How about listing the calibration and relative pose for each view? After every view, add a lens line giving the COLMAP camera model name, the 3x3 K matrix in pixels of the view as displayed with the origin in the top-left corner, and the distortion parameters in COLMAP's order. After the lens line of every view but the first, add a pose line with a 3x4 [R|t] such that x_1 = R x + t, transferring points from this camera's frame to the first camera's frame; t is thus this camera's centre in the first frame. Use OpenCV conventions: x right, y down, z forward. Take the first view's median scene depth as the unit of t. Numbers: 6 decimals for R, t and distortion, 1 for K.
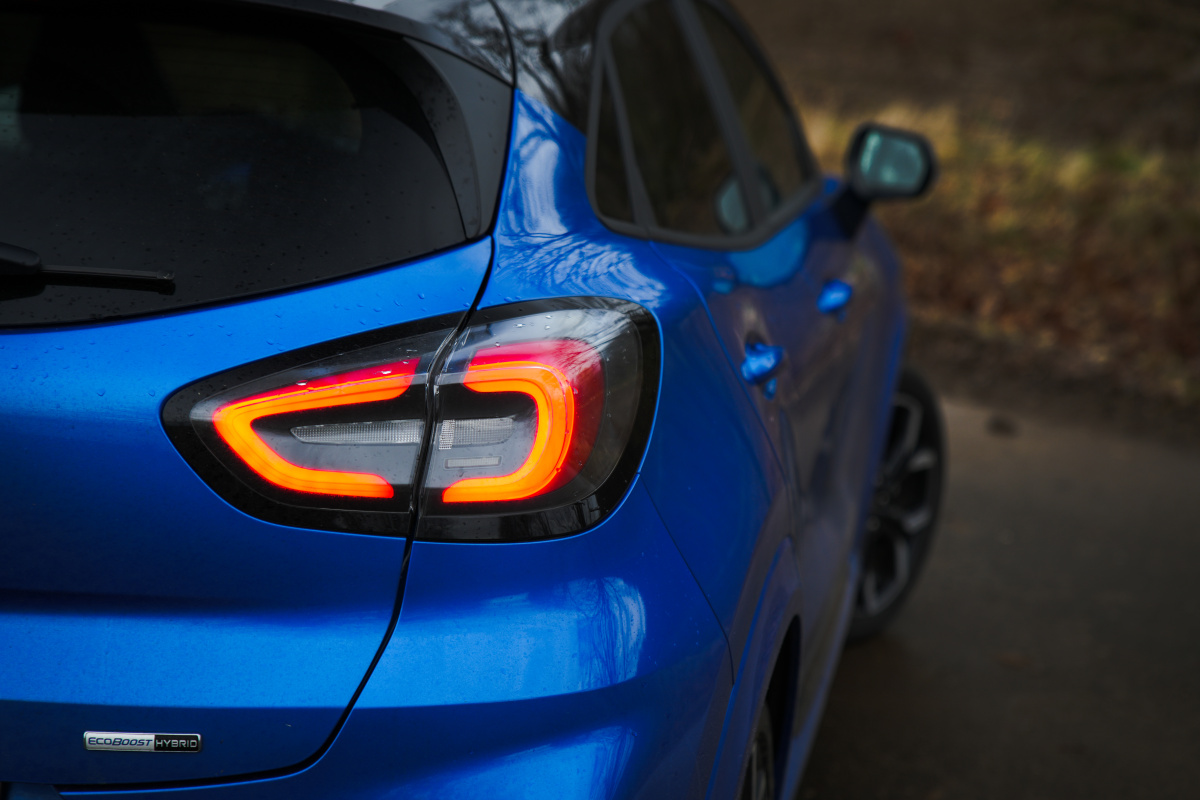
lens RADIAL K [[2376.7, 0, 600.0], [0, 2376.7, 400.0], [0, 0, 1]] dist [-0.061155, 0.000000]
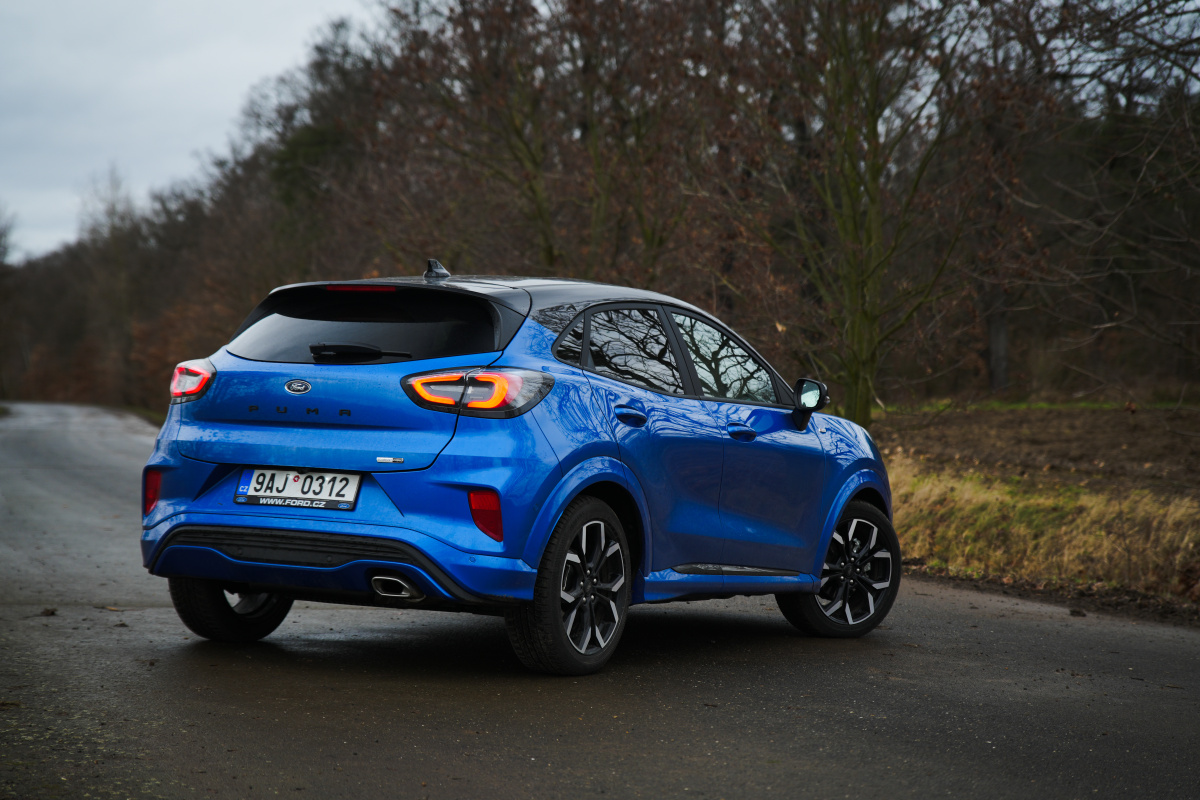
lens RADIAL K [[2376.7, 0, 600.0], [0, 2376.7, 399.3], [0, 0, 1]] dist [-0.061155, 0.000000]
pose [[0.957812, 0.004285, -0.287364, 1.295589], [-0.059581, 0.981126, -0.183960, 0.753378], [0.281152, 0.193320, 0.939990, -2.693353]]
